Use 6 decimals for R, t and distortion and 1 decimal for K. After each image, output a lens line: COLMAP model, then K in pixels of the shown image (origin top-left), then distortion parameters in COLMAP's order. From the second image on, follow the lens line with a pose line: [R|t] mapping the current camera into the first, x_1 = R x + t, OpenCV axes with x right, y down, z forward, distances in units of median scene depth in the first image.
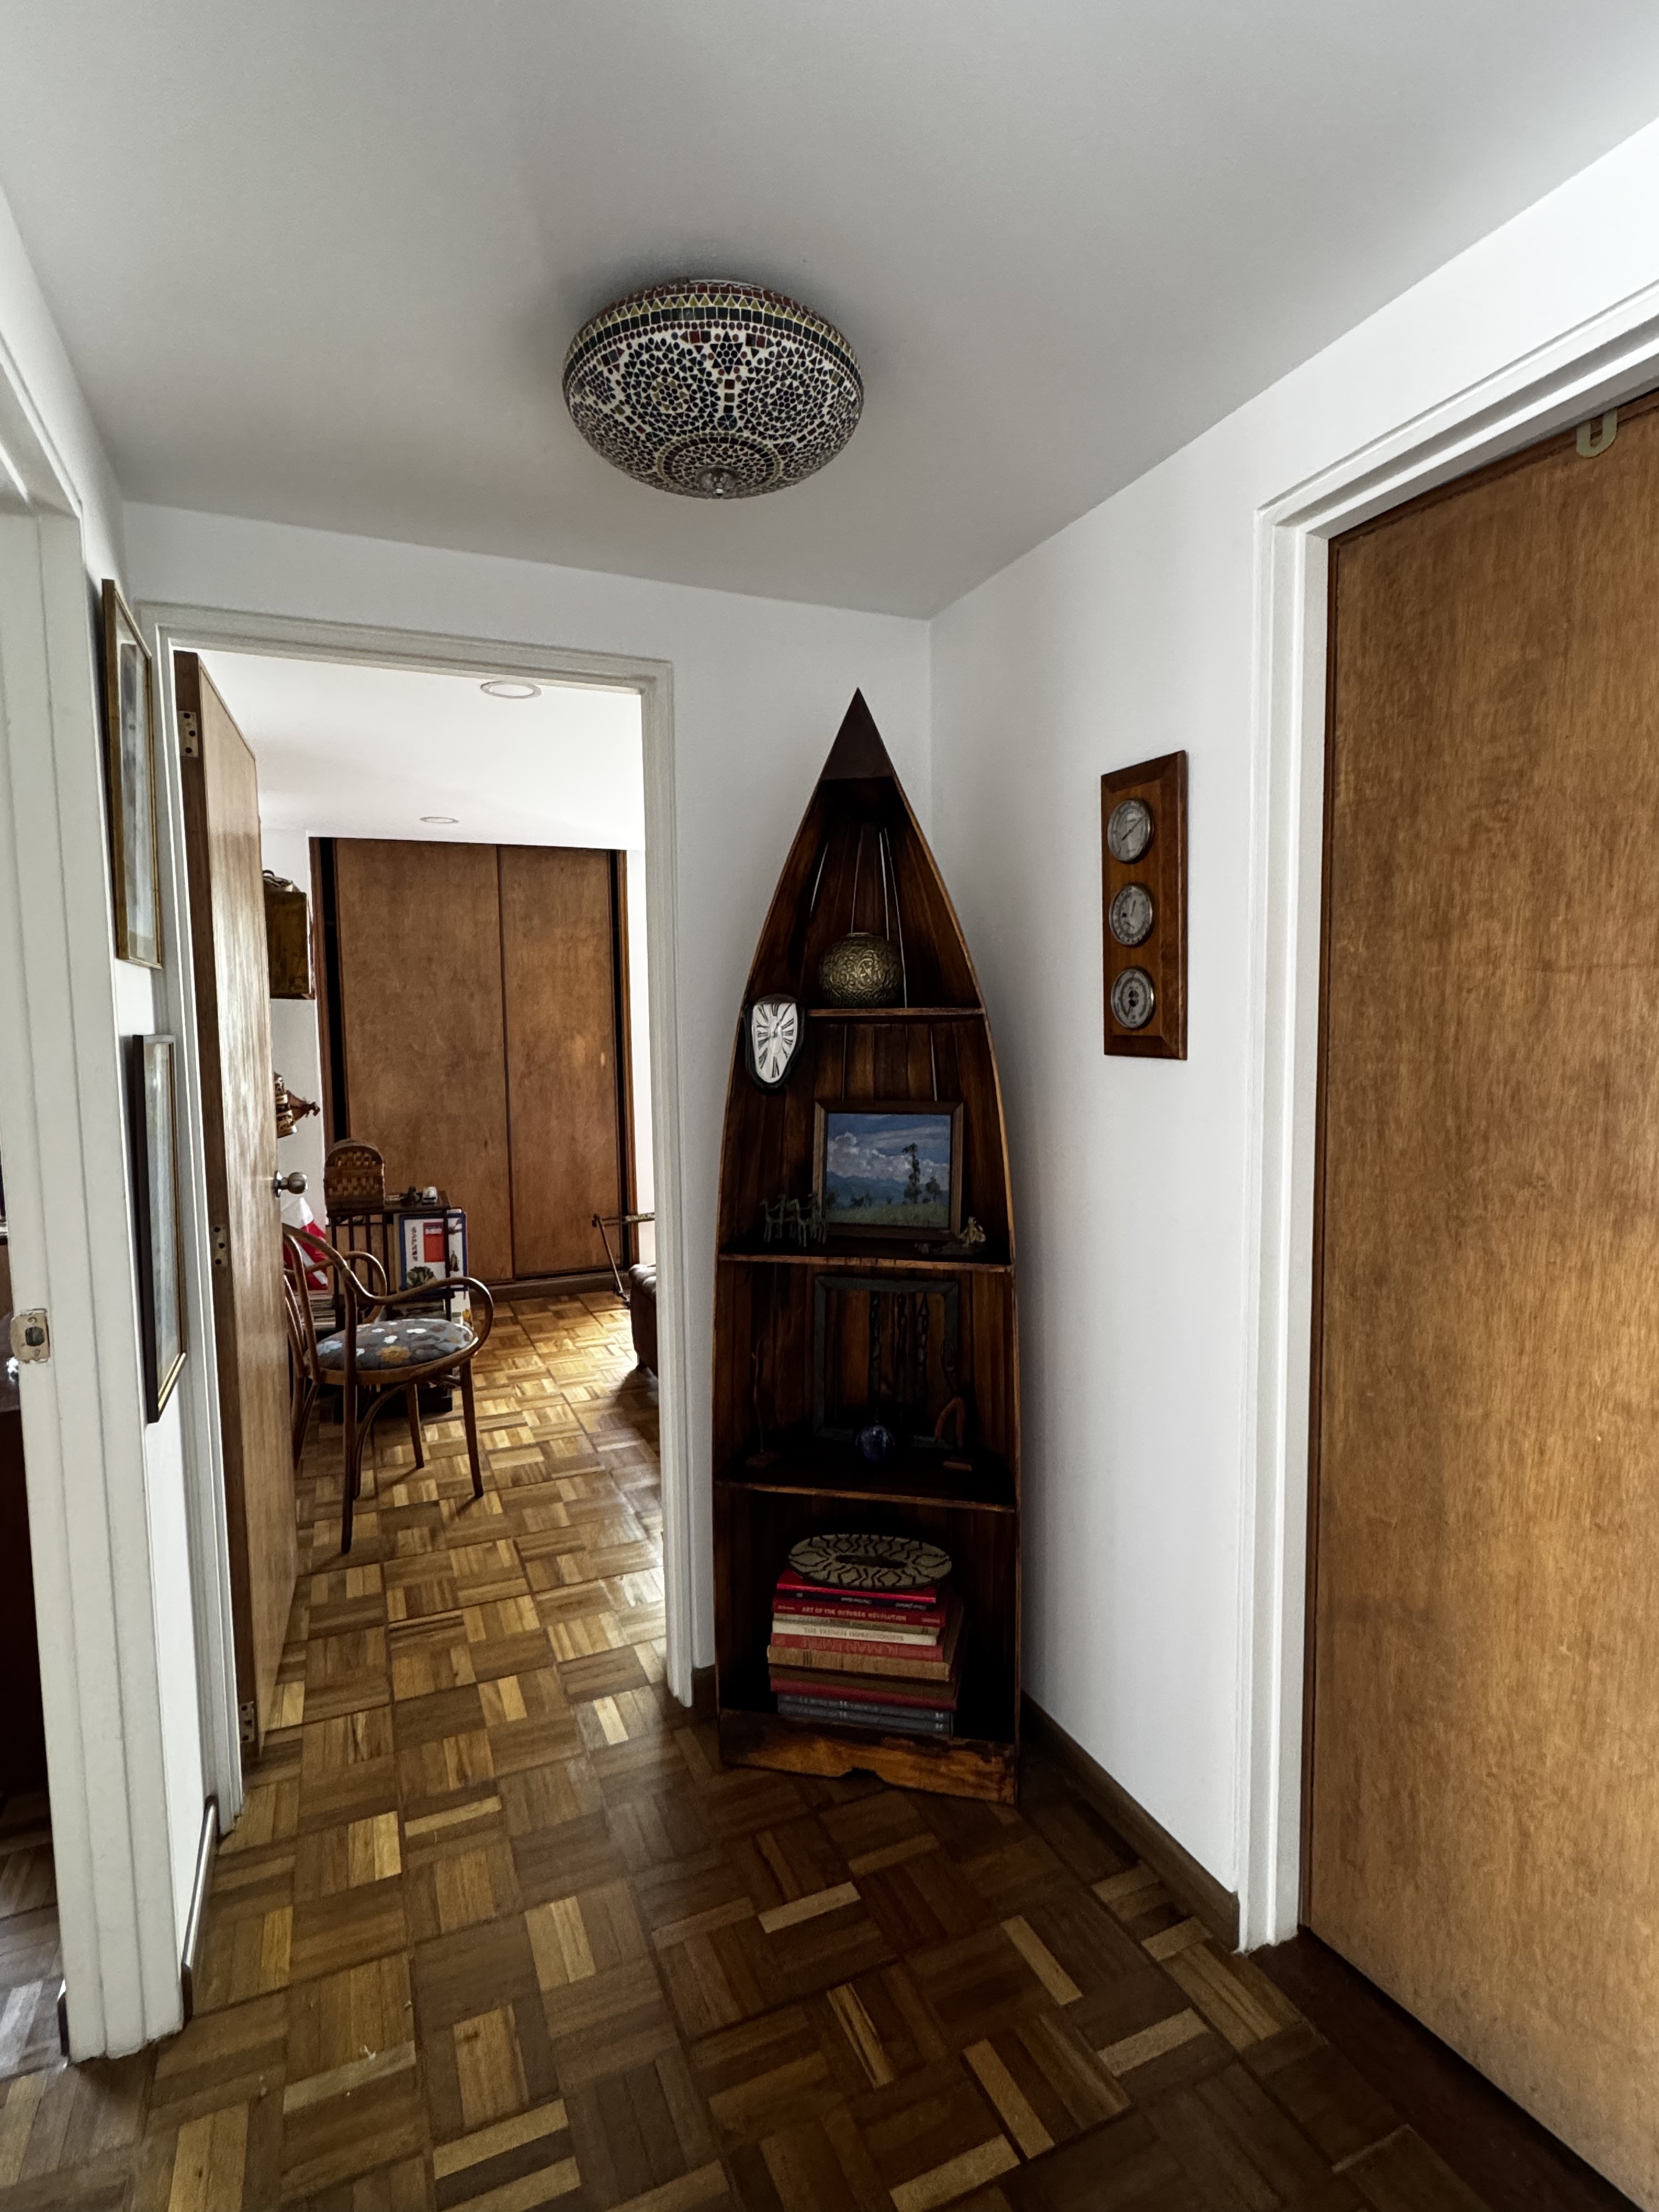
lens RADIAL K [[1134.0, 0, 833.3], [0, 1134.0, 1105.0], [0, 0, 1]] dist [-0.000682, -0.000207]
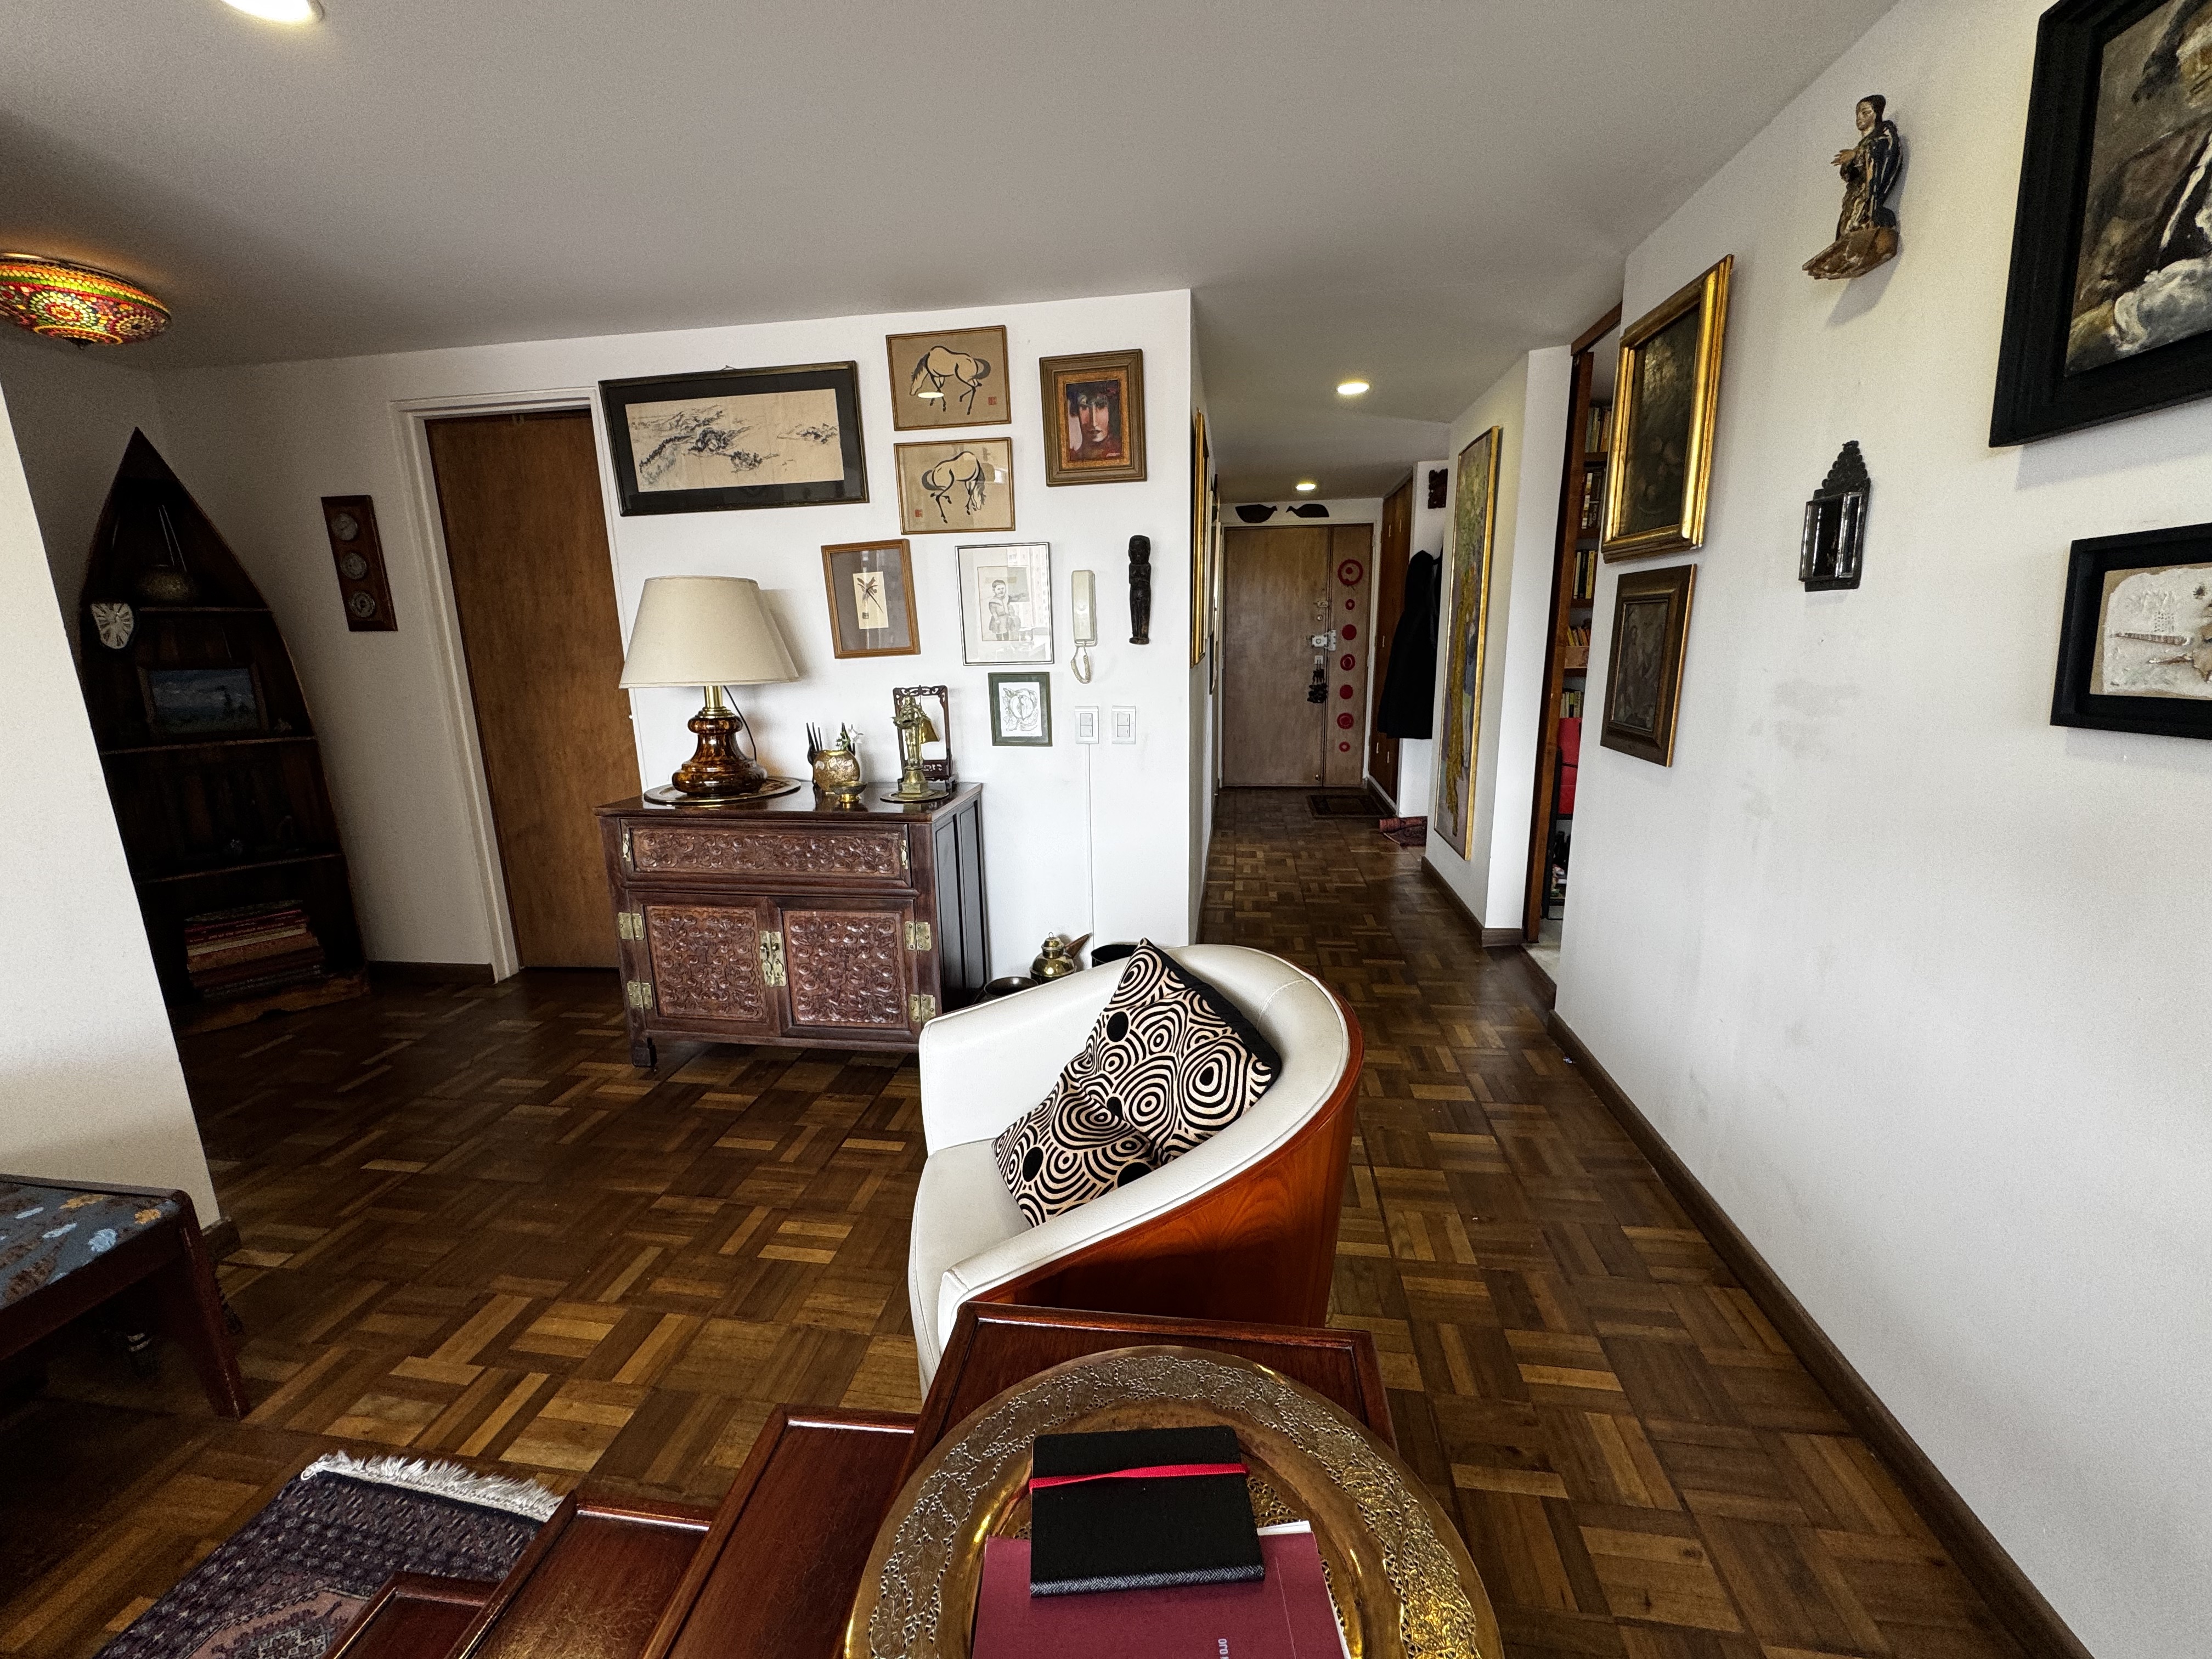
lens RADIAL K [[880.9, 0, 1105.8], [0, 880.9, 828.3], [0, 0, 1]] dist [-0.005044, 0.000637]
pose [[0.528383, -0.182215, 0.829222, -0.522223], [0.080806, 0.983057, 0.164529, 0.190668], [-0.845152, -0.019928, 0.534155, -1.282908]]
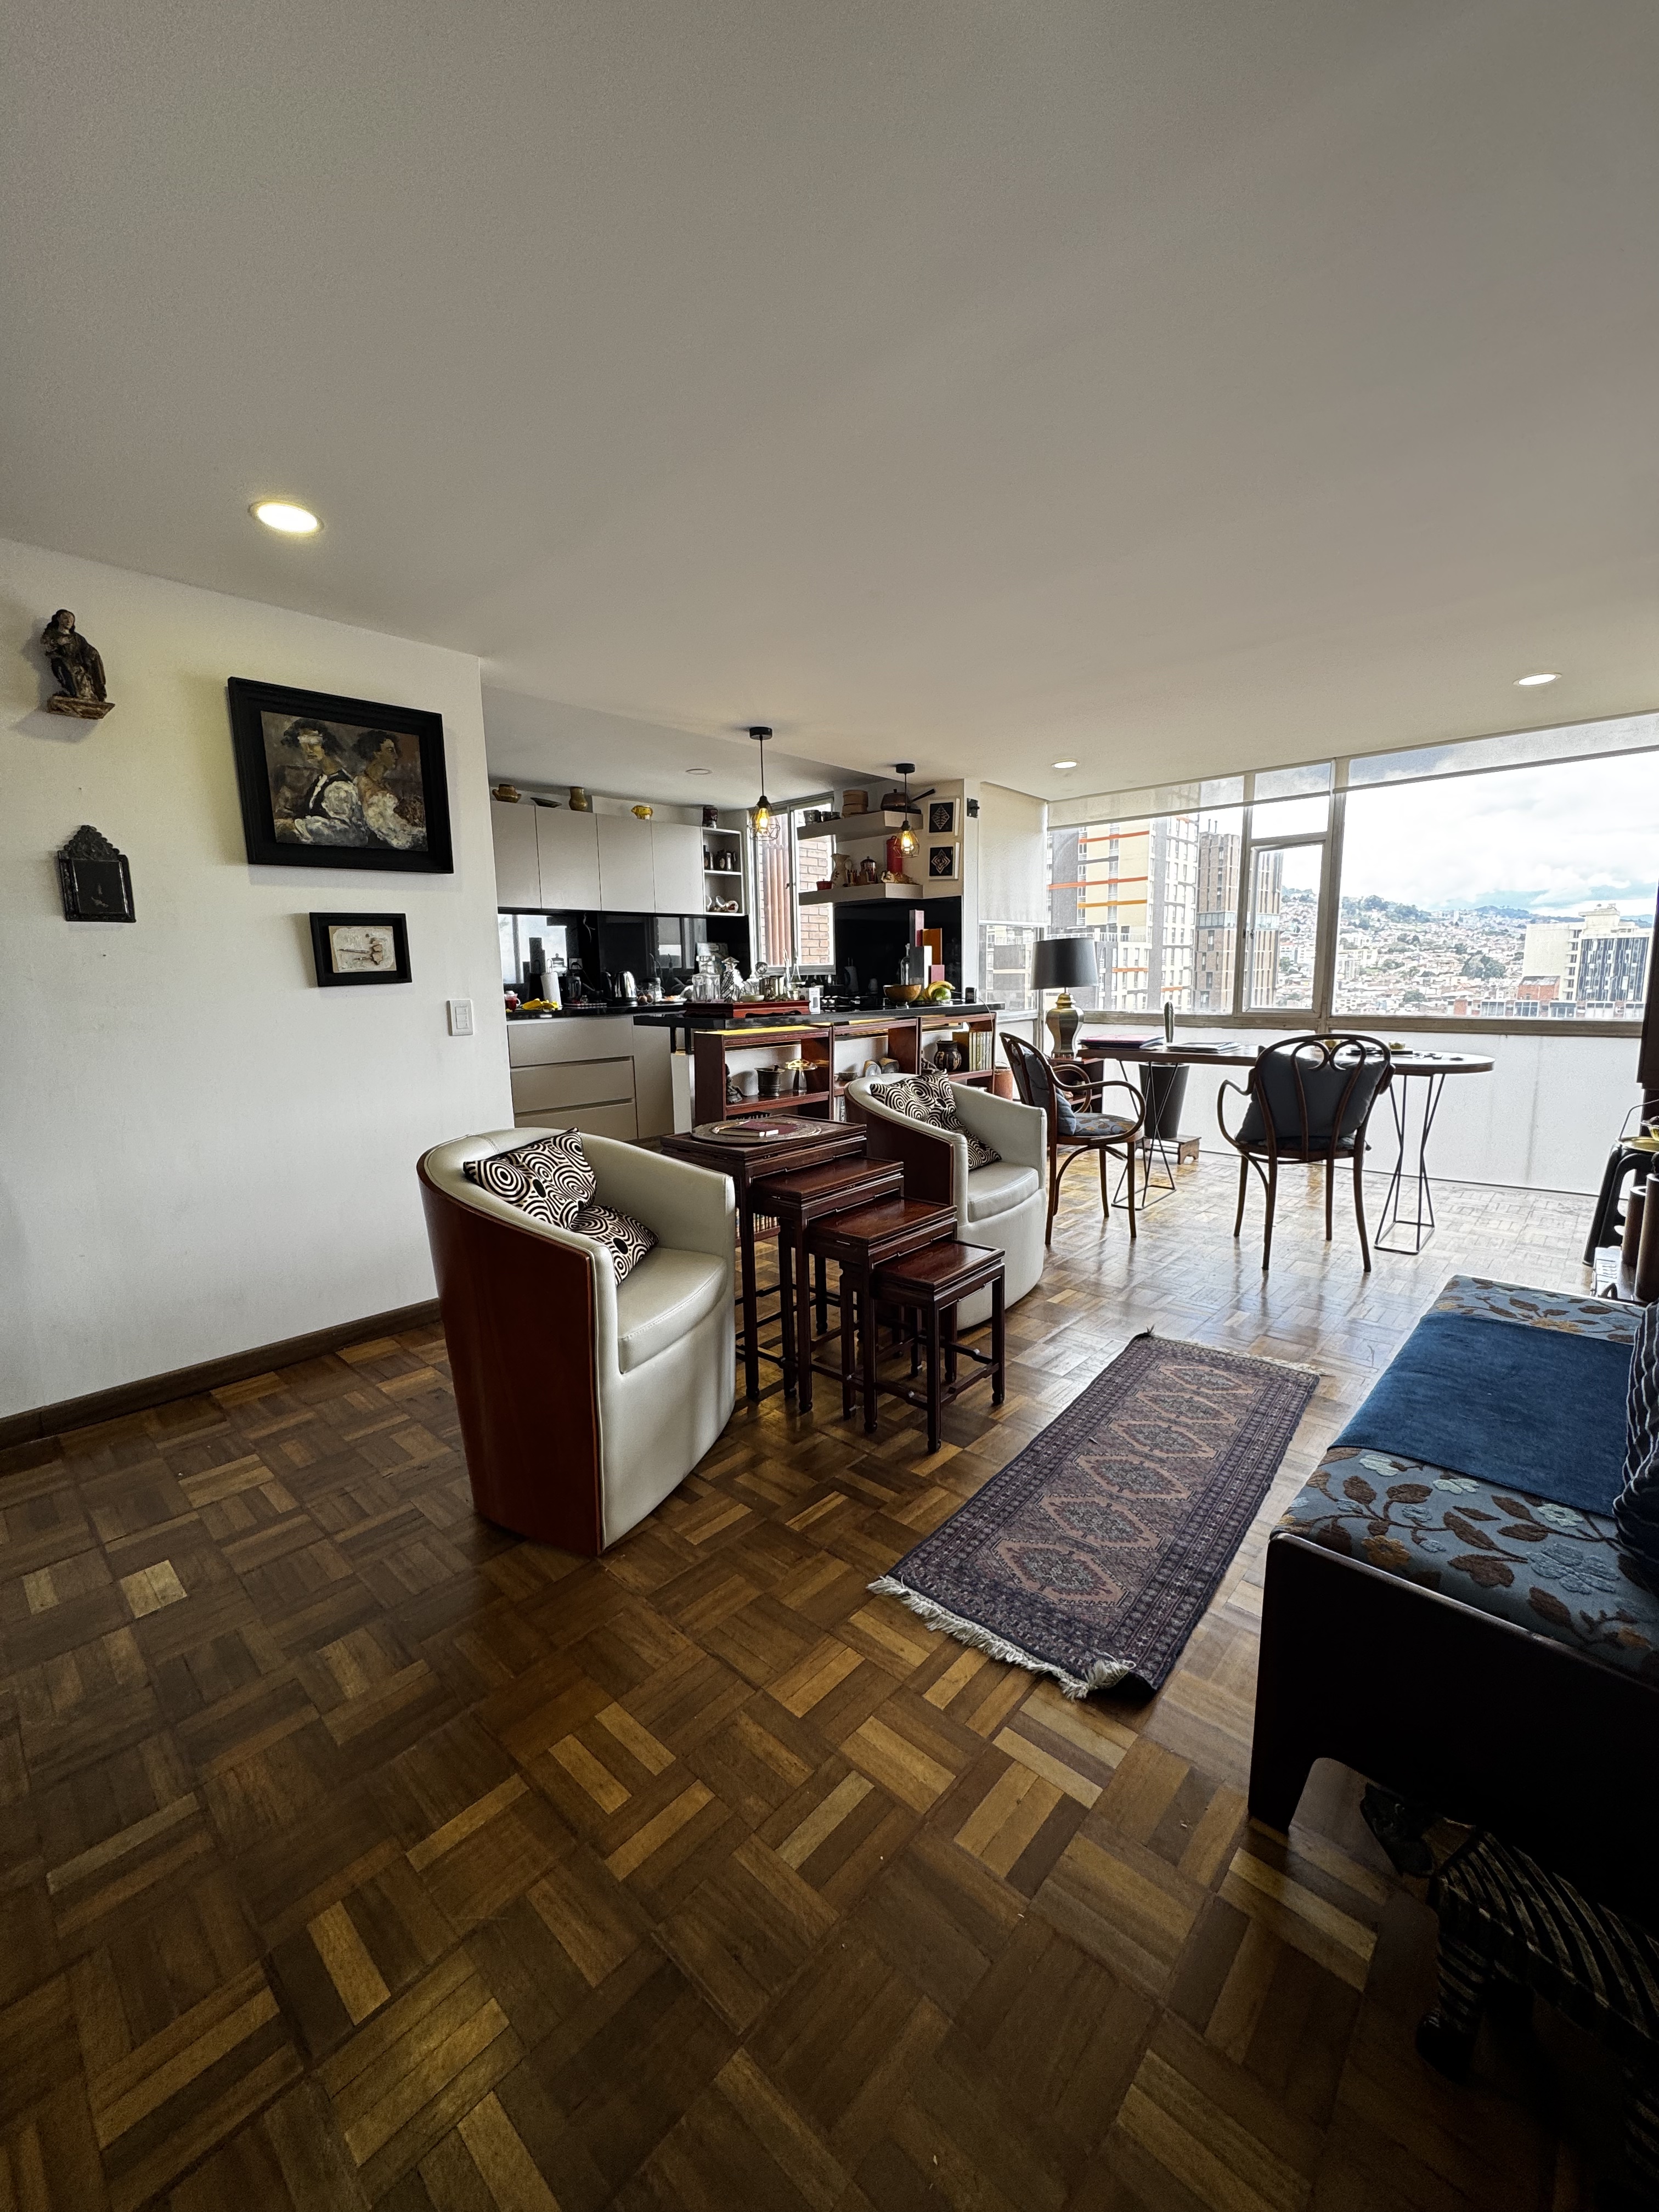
lens RADIAL K [[880.9, 0, 830.2], [0, 880.9, 1111.2], [0, 0, 1]] dist [-0.005044, 0.000637]
pose [[-0.915222, 0.092392, -0.392214, 0.221768], [-0.002906, 0.971820, 0.235707, 0.117265], [0.402938, 0.216865, -0.889163, 0.356863]]
